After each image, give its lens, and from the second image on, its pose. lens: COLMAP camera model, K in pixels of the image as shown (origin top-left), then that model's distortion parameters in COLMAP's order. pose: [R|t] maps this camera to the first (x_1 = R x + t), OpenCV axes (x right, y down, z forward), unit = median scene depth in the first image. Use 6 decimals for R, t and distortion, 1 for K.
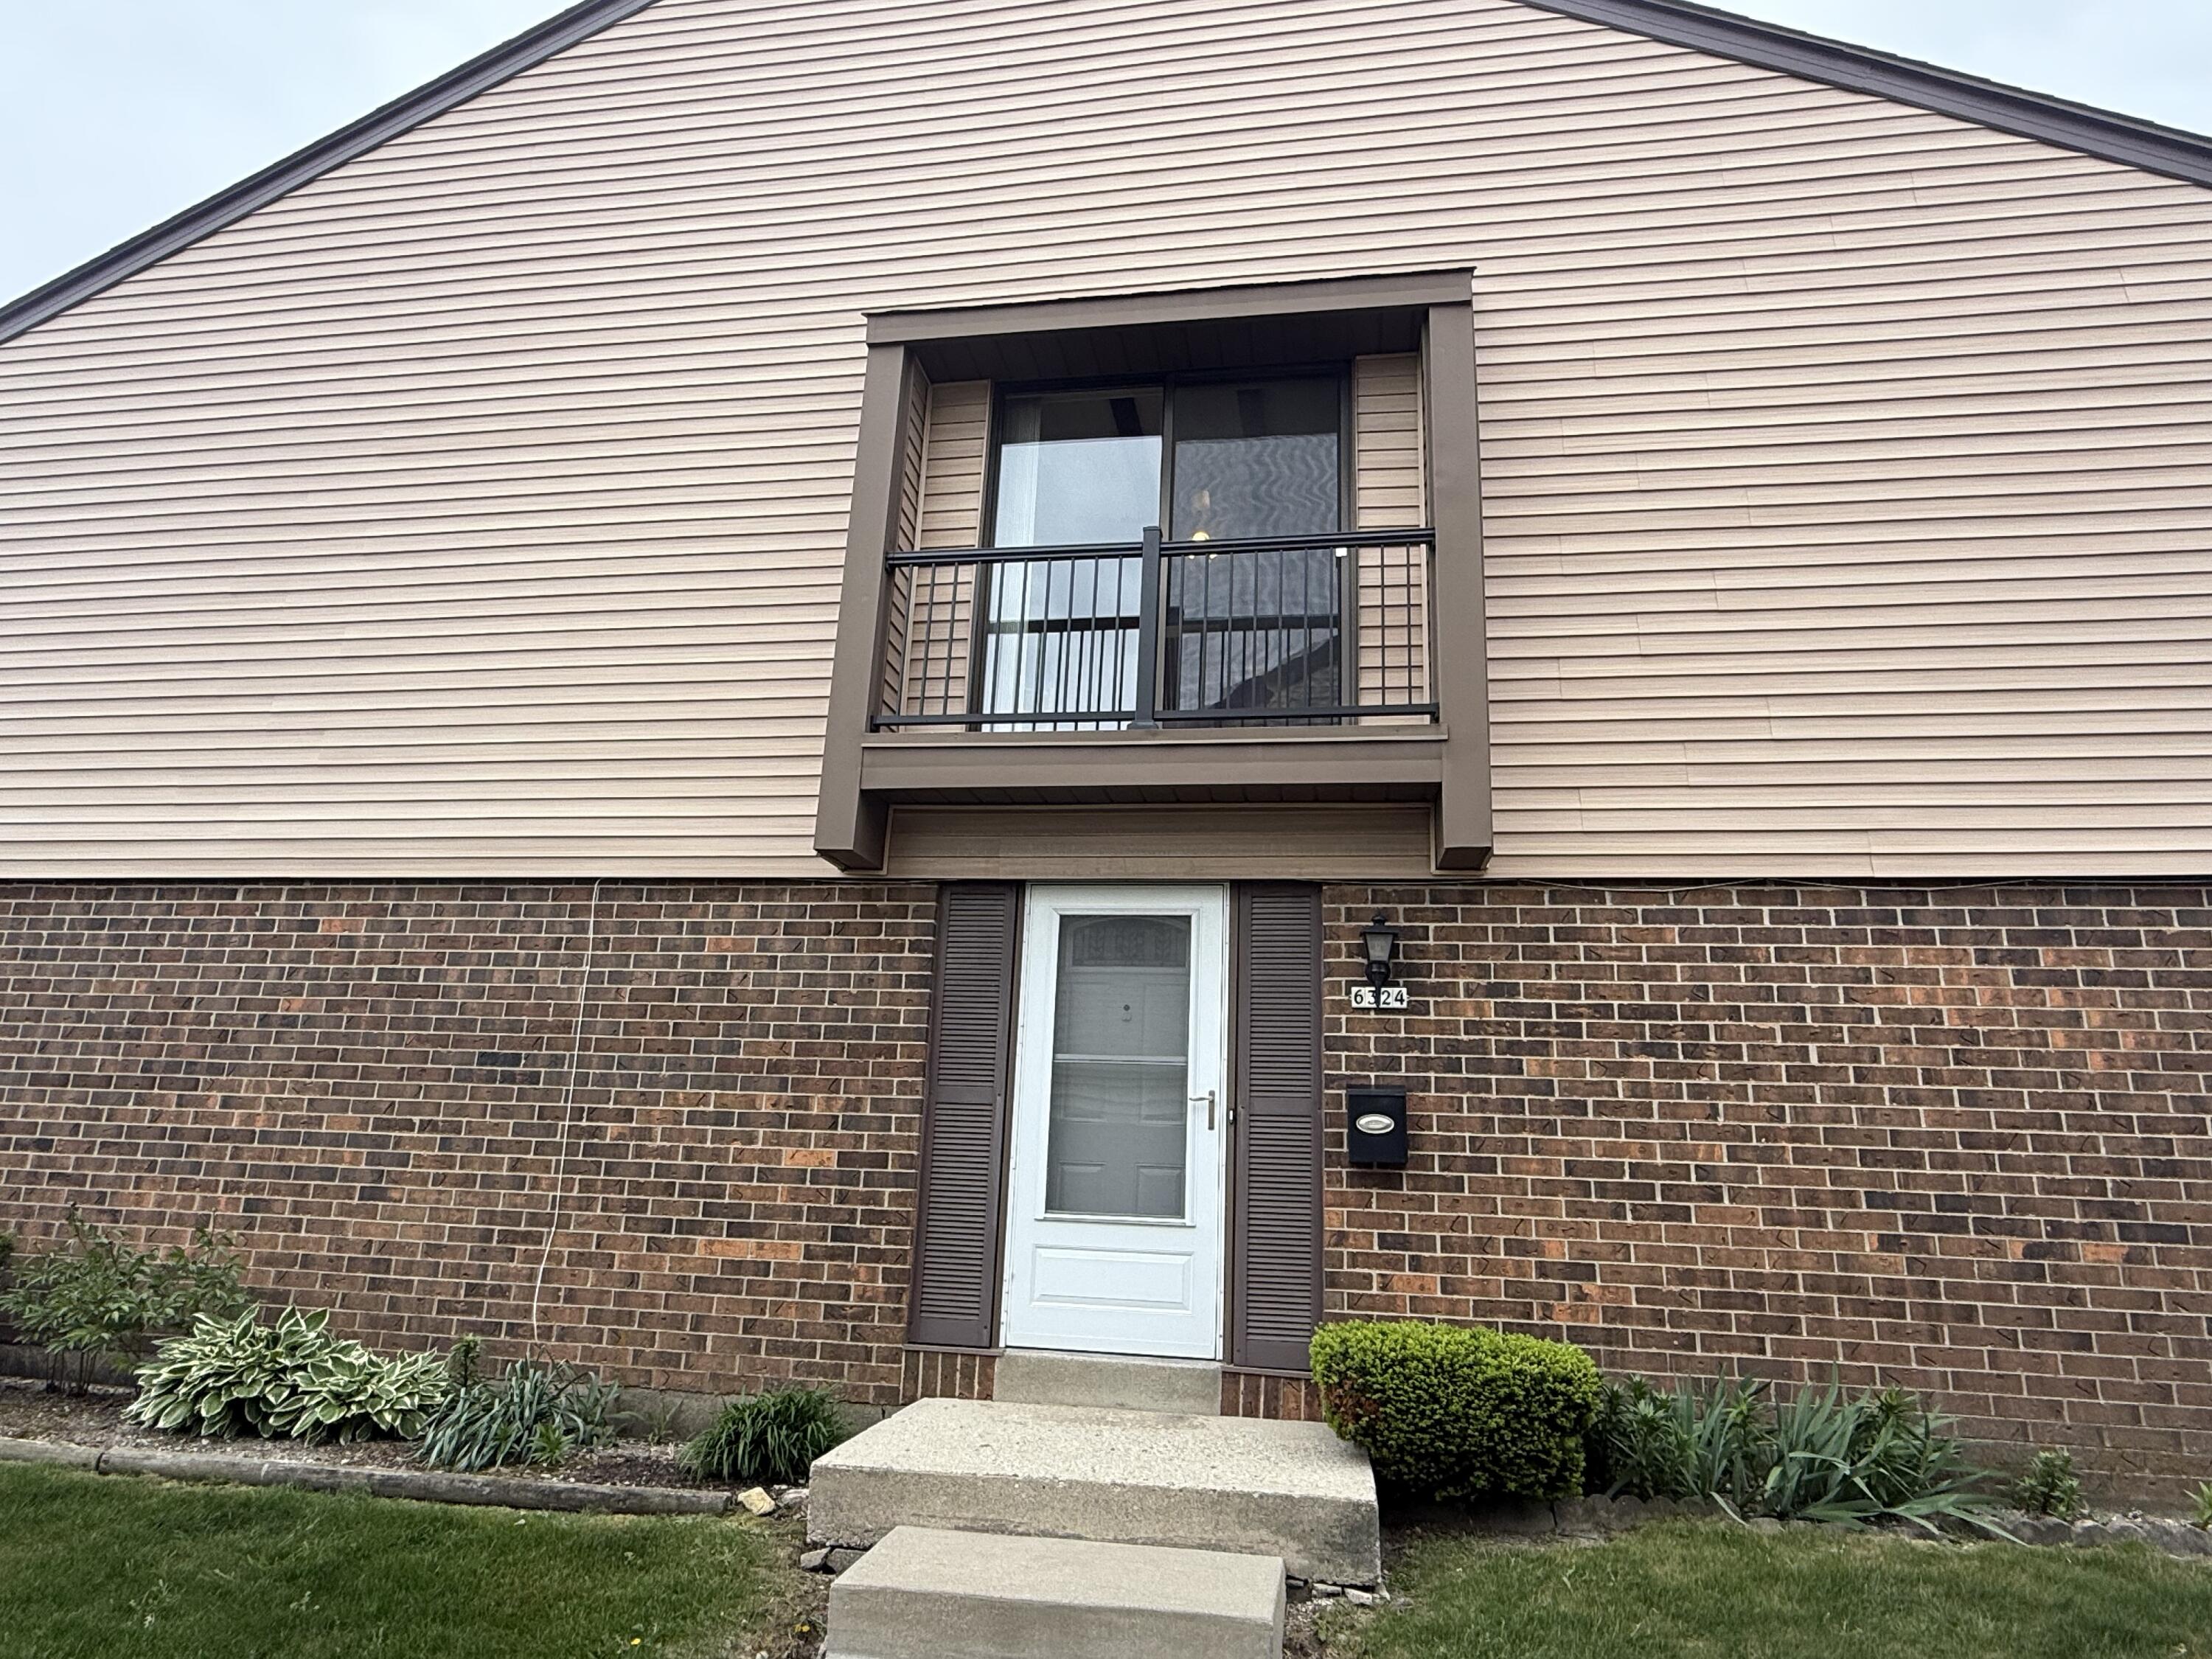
lens RADIAL K [[1293.0, 0, 1108.7], [0, 1293.0, 827.4], [0, 0, 1]] dist [0.000111, 0.001047]
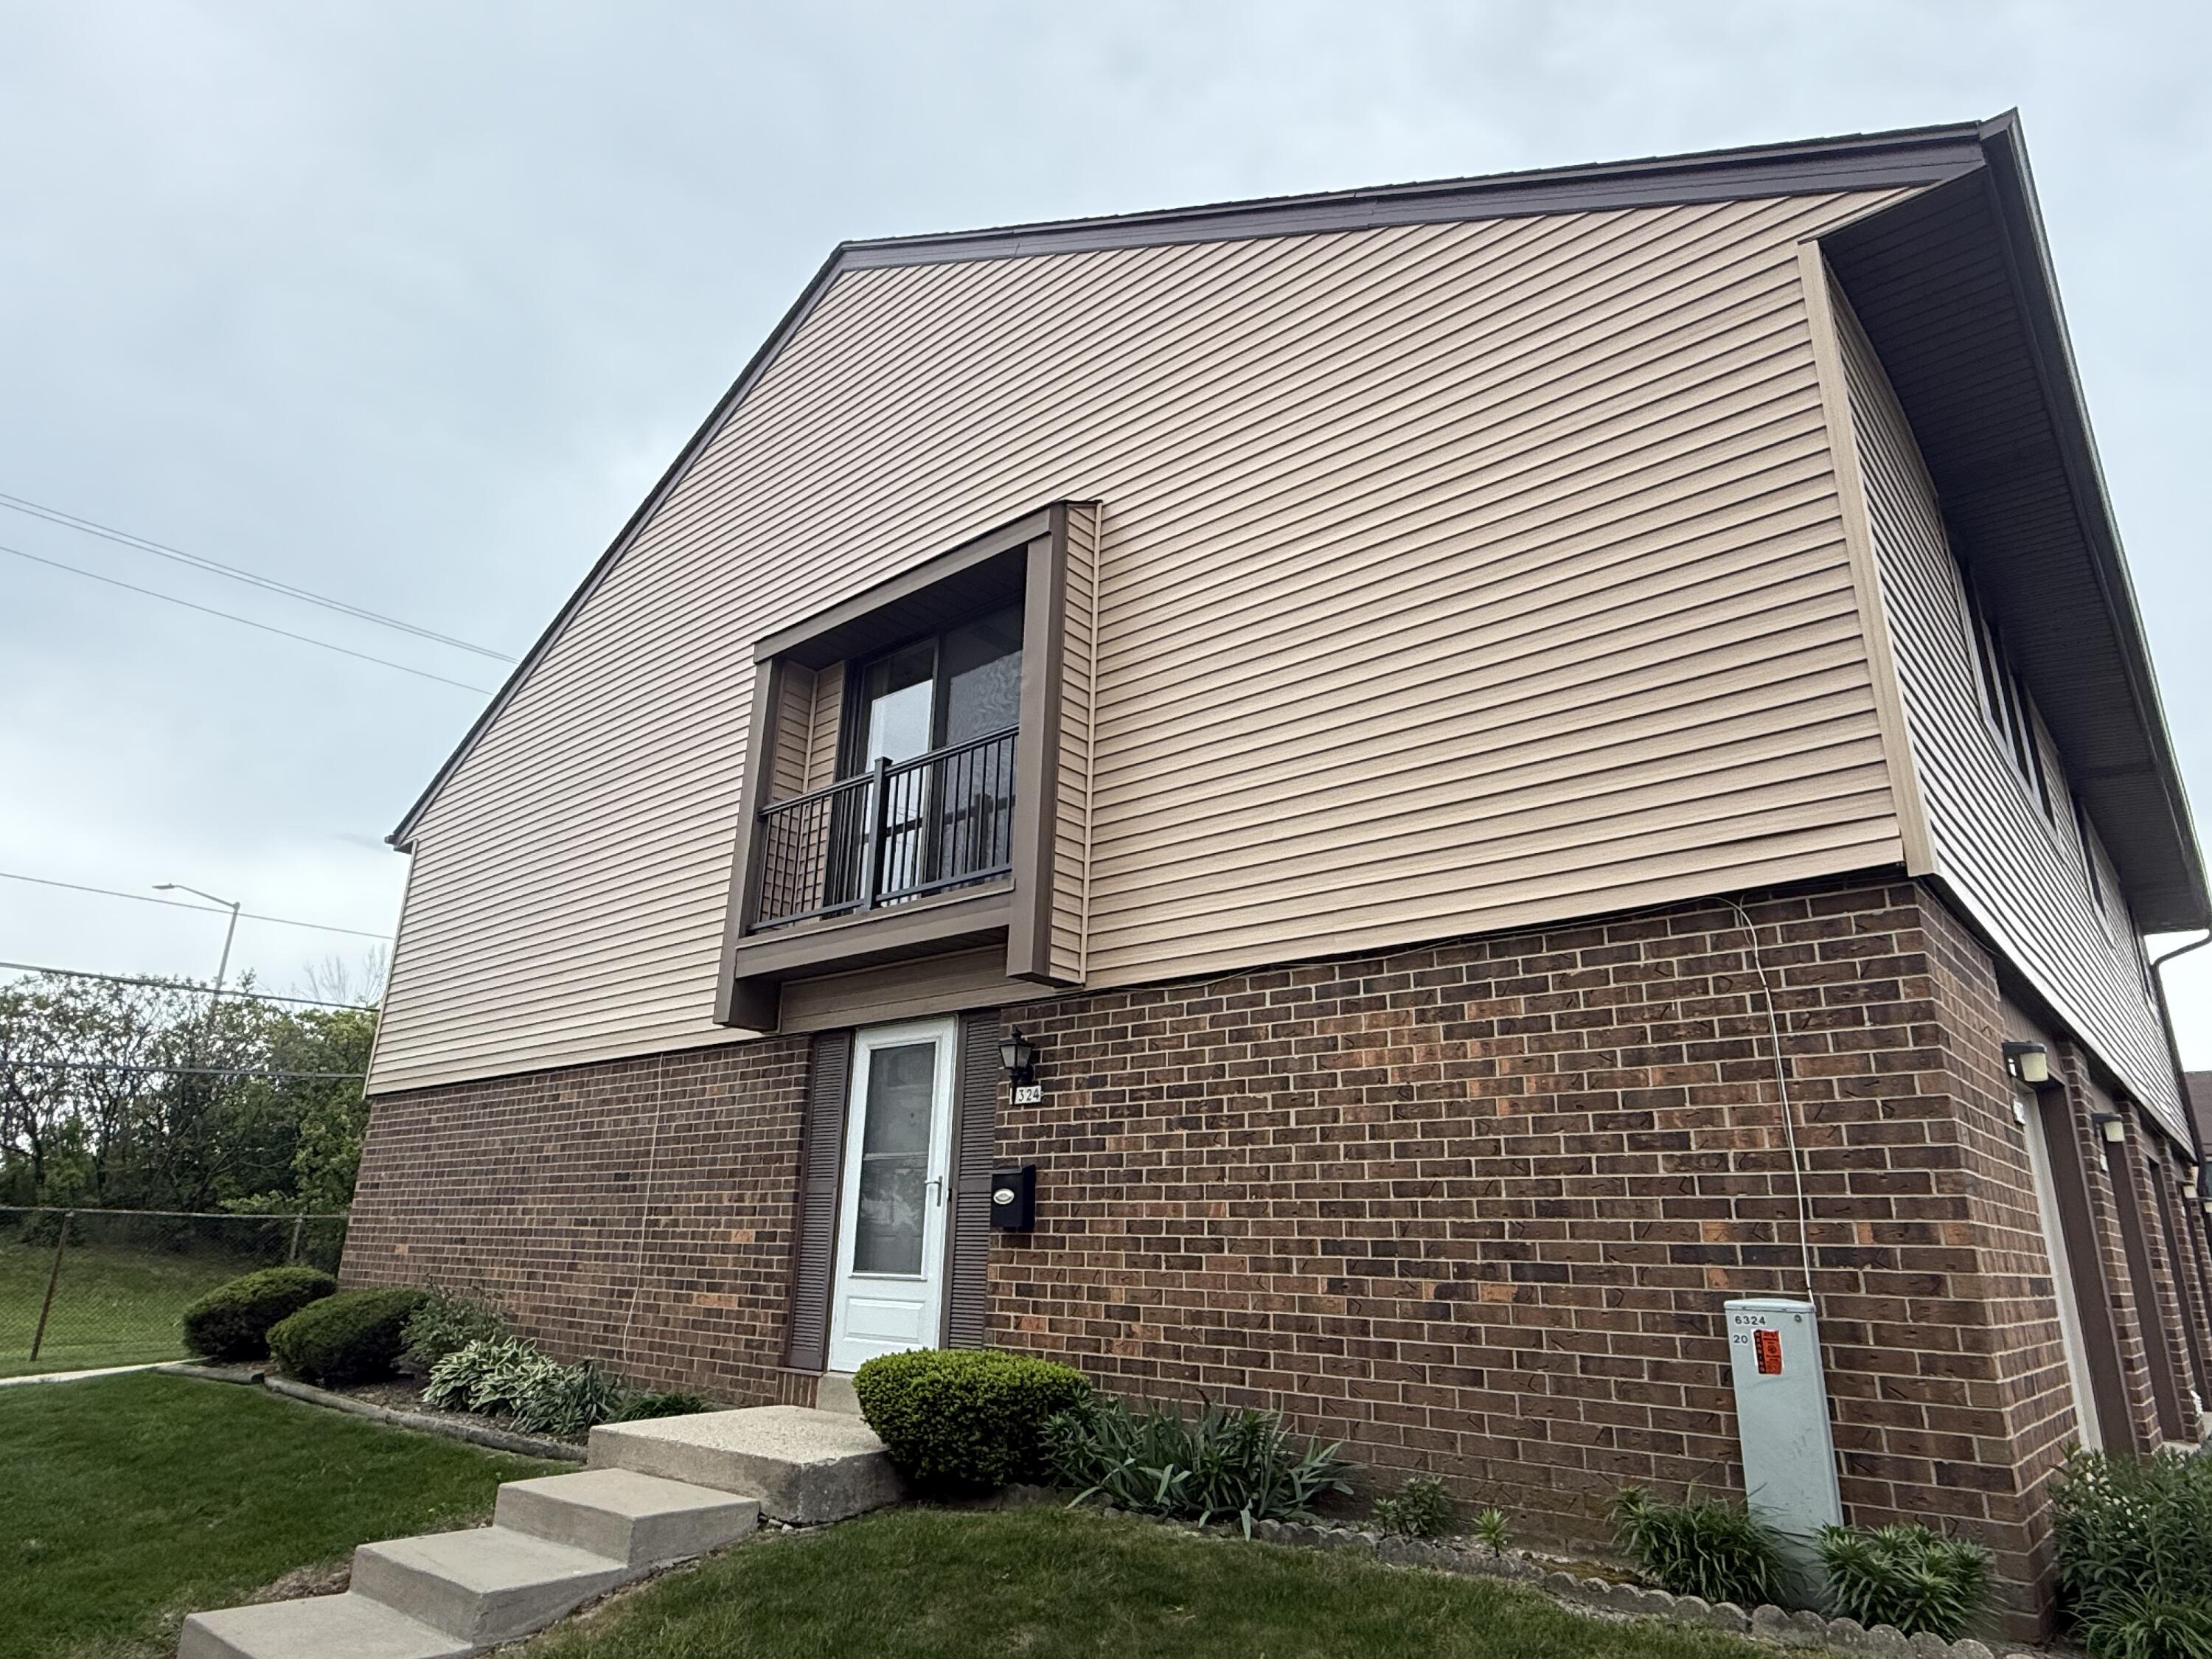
lens RADIAL K [[1293.0, 0, 1101.9], [0, 1293.0, 826.0], [0, 0, 1]] dist [0.000111, 0.001047]
pose [[0.855412, -0.180734, -0.485392, 0.960157], [0.148061, 0.983365, -0.105223, 0.017092], [0.496335, 0.018142, 0.867941, -0.069537]]
